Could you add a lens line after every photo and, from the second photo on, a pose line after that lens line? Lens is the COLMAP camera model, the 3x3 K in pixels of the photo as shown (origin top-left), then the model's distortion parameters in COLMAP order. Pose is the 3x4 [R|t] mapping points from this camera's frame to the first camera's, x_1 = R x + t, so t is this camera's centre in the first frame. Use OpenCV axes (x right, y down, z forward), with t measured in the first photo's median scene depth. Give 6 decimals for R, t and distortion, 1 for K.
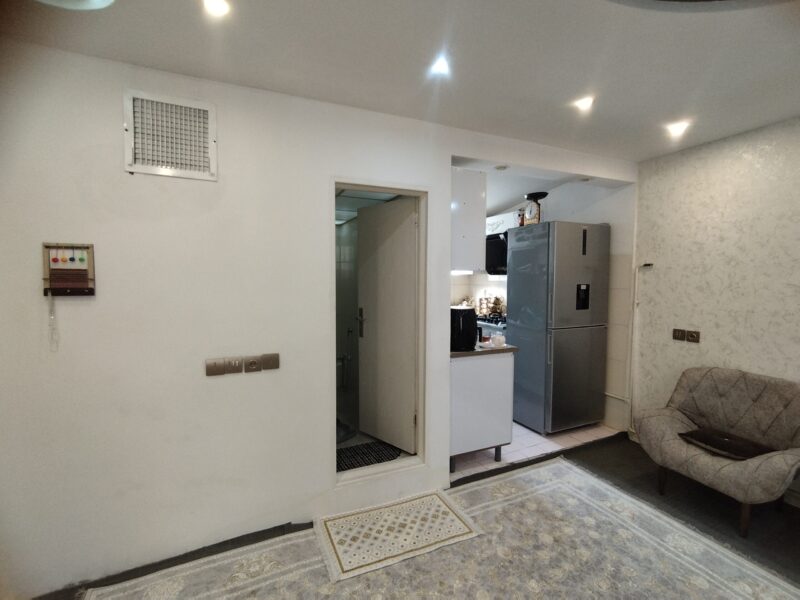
lens RADIAL K [[368.5, 0, 401.7], [0, 368.5, 301.8], [0, 0, 1]] dist [0.001479, 0.004147]
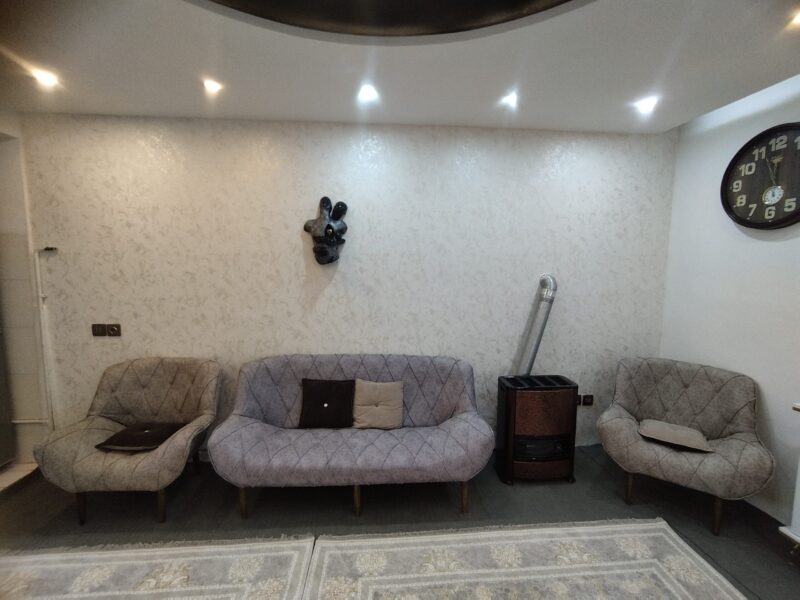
lens RADIAL K [[368.5, 0, 405.9], [0, 368.5, 300.1], [0, 0, 1]] dist [0.001479, 0.004147]
pose [[0.348471, -0.088396, 0.933142, 0.205608], [0.053584, 0.995794, 0.074321, -0.009462], [-0.935787, 0.024103, 0.351742, 0.002972]]
